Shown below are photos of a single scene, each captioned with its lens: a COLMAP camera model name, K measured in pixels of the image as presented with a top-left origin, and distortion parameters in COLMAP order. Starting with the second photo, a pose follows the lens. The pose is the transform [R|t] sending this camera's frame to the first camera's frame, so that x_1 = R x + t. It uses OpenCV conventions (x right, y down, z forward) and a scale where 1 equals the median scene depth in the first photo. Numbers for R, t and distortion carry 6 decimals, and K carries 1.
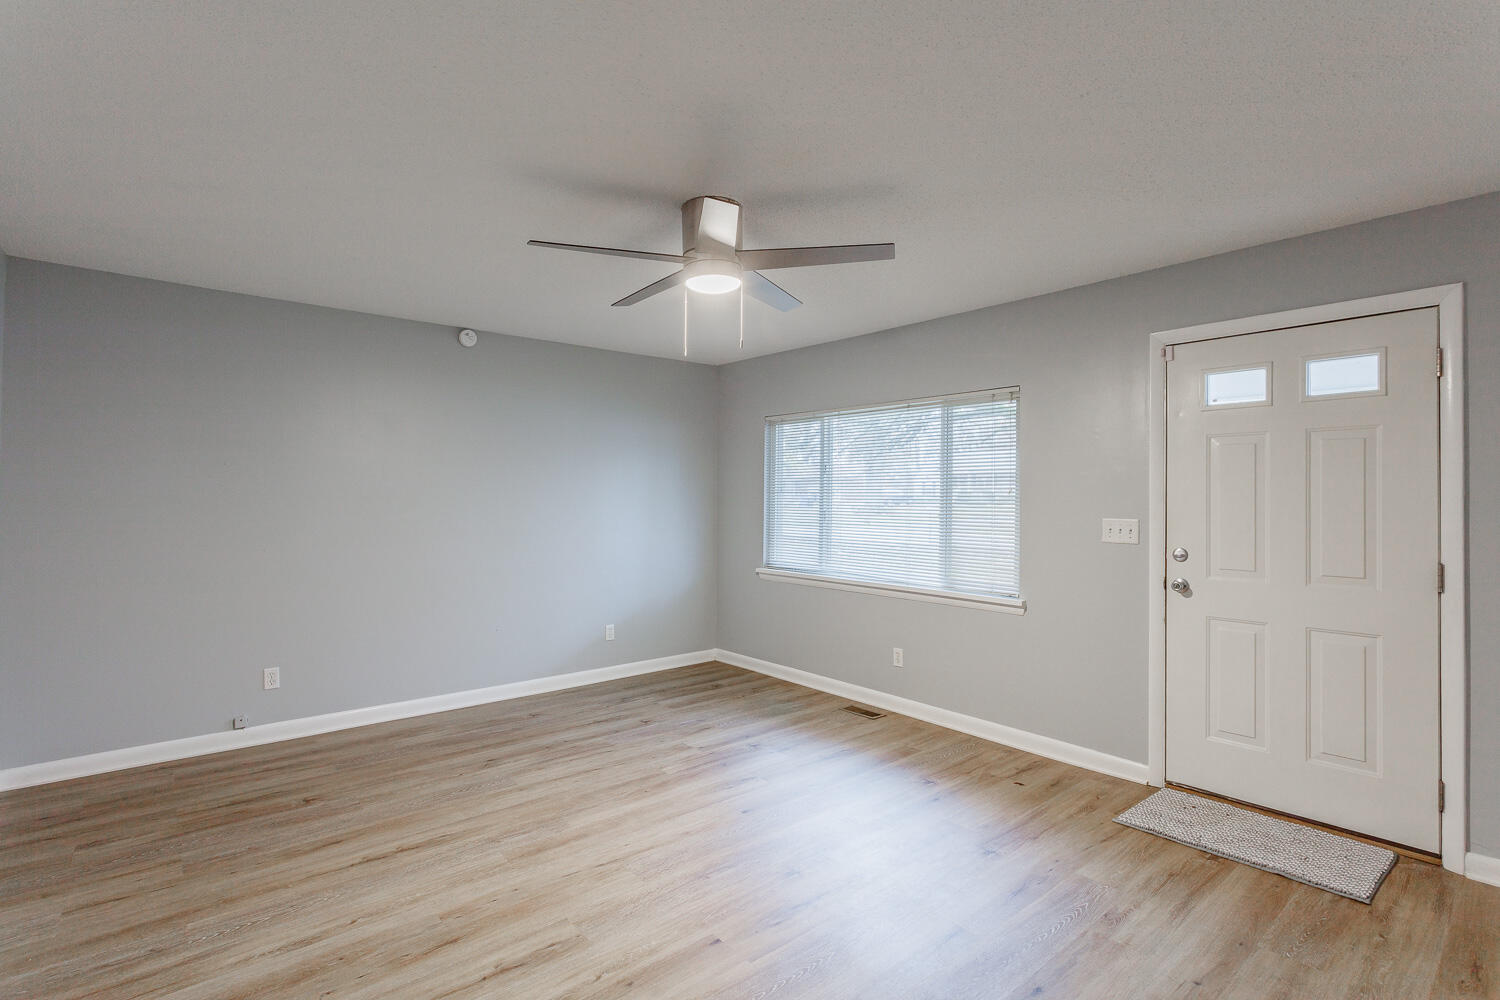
lens RADIAL K [[703.1, 0, 750.8], [0, 703.1, 494.9], [0, 0, 1]] dist [0.000044, 0.000661]
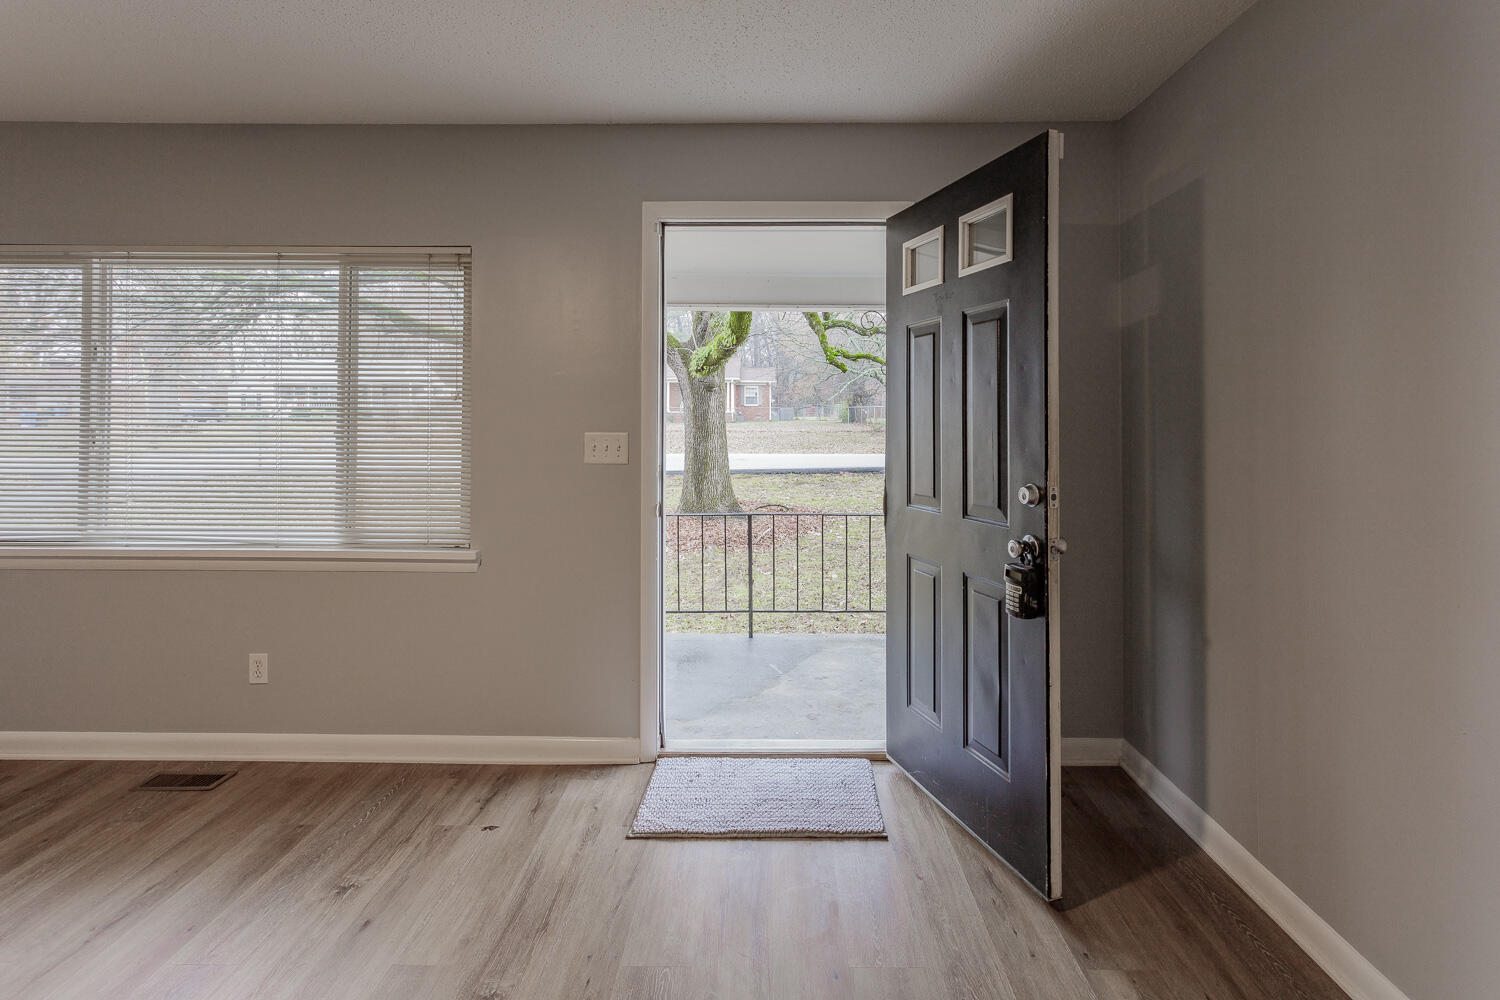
lens RADIAL K [[741.4, 0, 756.5], [0, 741.4, 413.1], [0, 0, 1]] dist [0.001963, 0.000671]
pose [[0.659537, 0.000332, 0.751672, 0.013747], [-0.002901, 0.999994, 0.002104, 0.009448], [-0.751667, -0.003569, 0.659534, 0.312545]]
